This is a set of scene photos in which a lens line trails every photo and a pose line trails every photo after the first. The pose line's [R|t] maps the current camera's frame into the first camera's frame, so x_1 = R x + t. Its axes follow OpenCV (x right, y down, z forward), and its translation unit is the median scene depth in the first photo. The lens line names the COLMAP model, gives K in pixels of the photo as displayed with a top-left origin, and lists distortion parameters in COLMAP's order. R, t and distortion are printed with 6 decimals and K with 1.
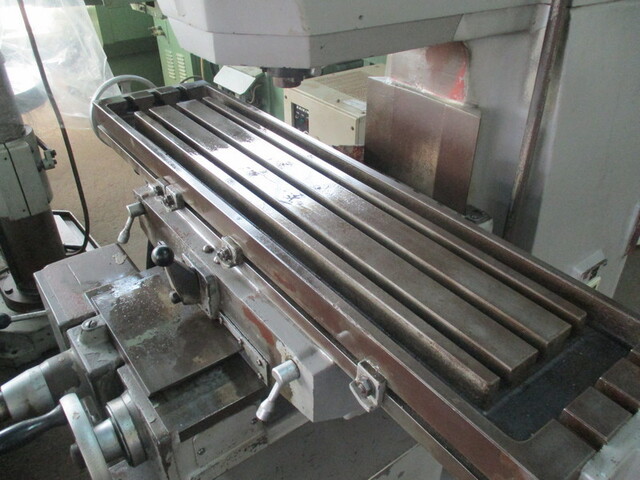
lens RADIAL K [[529.9, 0, 331.7], [0, 529.9, 237.0], [0, 0, 1]] dist [-0.038338, 0.035969]
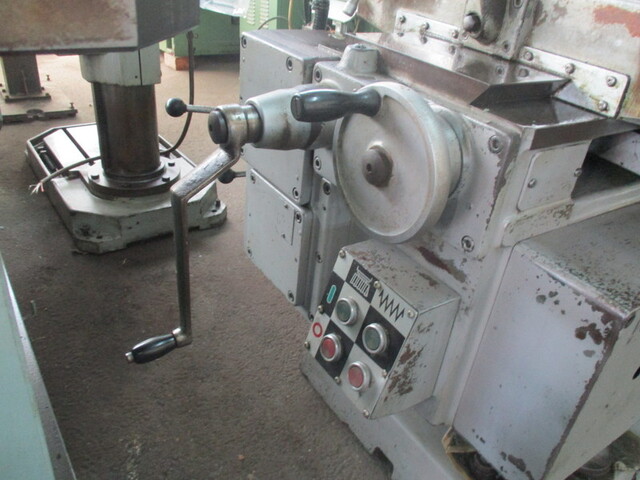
lens RADIAL K [[529.9, 0, 331.7], [0, 529.9, 237.0], [0, 0, 1]] dist [-0.038338, 0.035969]
pose [[0.994121, 0.108257, -0.001733, -0.421166], [-0.108226, 0.993109, -0.044961, 0.442054], [-0.003146, 0.044885, 0.998987, 0.196347]]
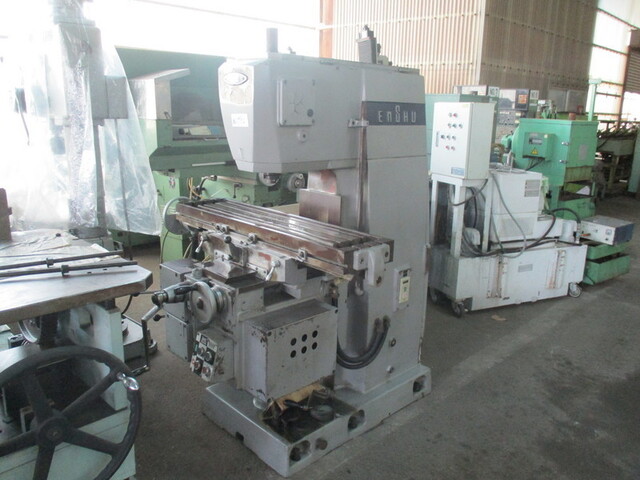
lens RADIAL K [[529.9, 0, 331.7], [0, 529.9, 237.0], [0, 0, 1]] dist [-0.038338, 0.035969]
pose [[0.992379, -0.017555, 0.121970, -0.098343], [0.055990, 0.945966, -0.319396, 0.802510], [-0.109772, 0.323791, 0.939739, -1.434002]]
